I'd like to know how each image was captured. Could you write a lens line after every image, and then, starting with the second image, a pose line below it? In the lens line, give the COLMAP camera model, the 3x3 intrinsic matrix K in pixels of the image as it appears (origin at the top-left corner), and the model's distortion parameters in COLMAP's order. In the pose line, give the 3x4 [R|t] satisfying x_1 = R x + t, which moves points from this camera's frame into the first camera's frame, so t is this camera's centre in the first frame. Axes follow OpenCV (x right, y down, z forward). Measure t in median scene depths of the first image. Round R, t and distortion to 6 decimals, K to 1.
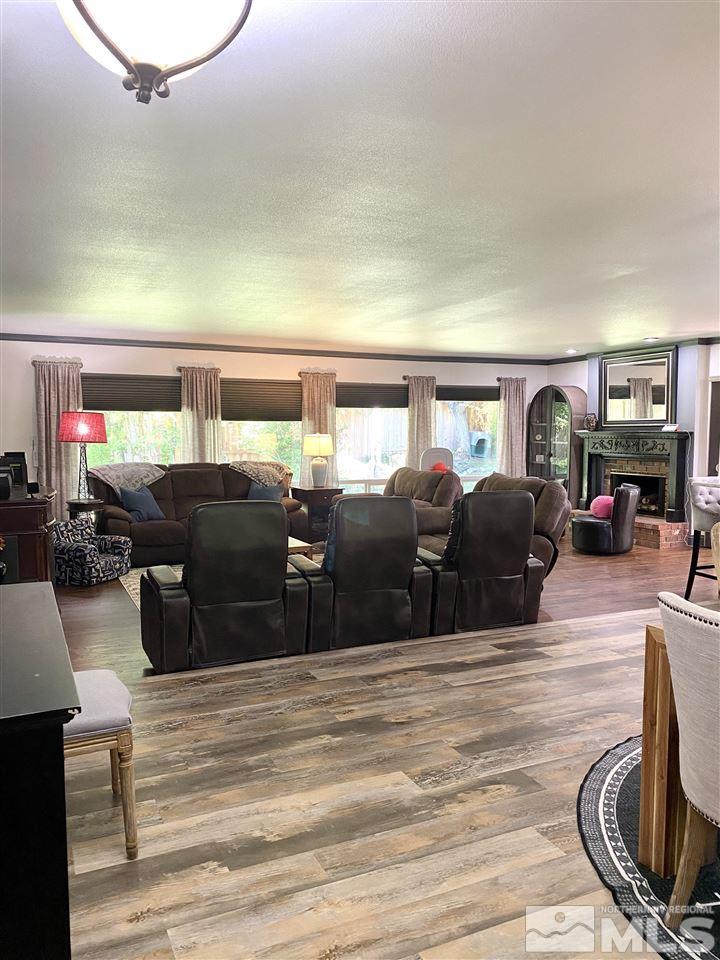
lens RADIAL K [[726.7, 0, 366.5], [0, 726.7, 486.1], [0, 0, 1]] dist [0.039984, -0.006437]
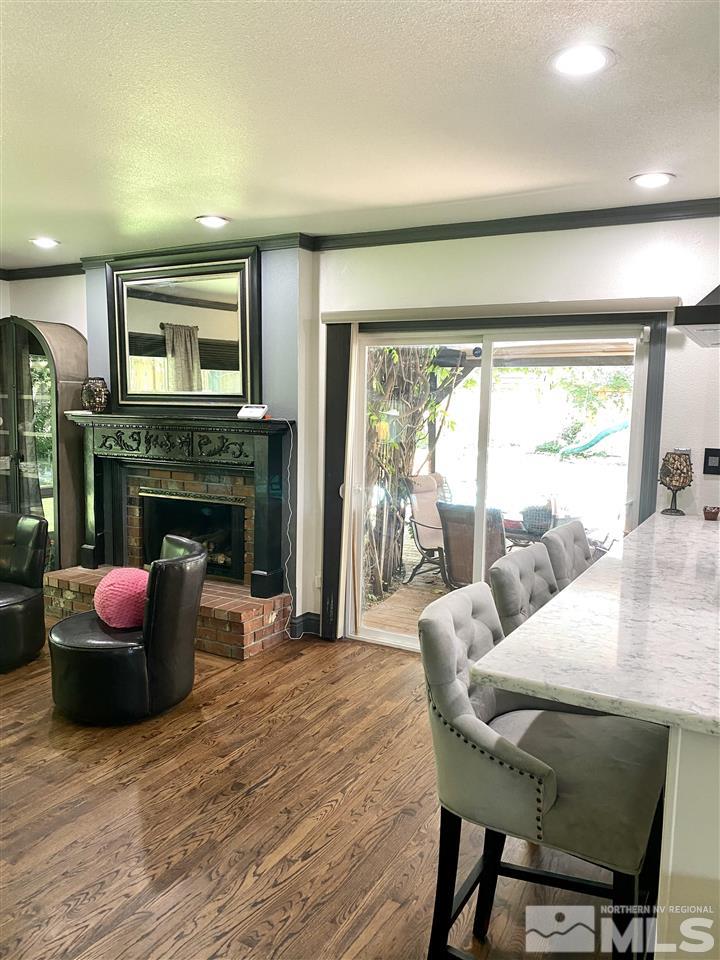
lens RADIAL K [[726.7, 0, 366.4], [0, 726.7, 483.3], [0, 0, 1]] dist [0.039984, -0.006437]
pose [[0.810525, -0.048204, 0.583717, 0.166108], [0.027999, 0.998657, 0.043592, -0.045159], [-0.585035, -0.018988, 0.810786, 0.494590]]
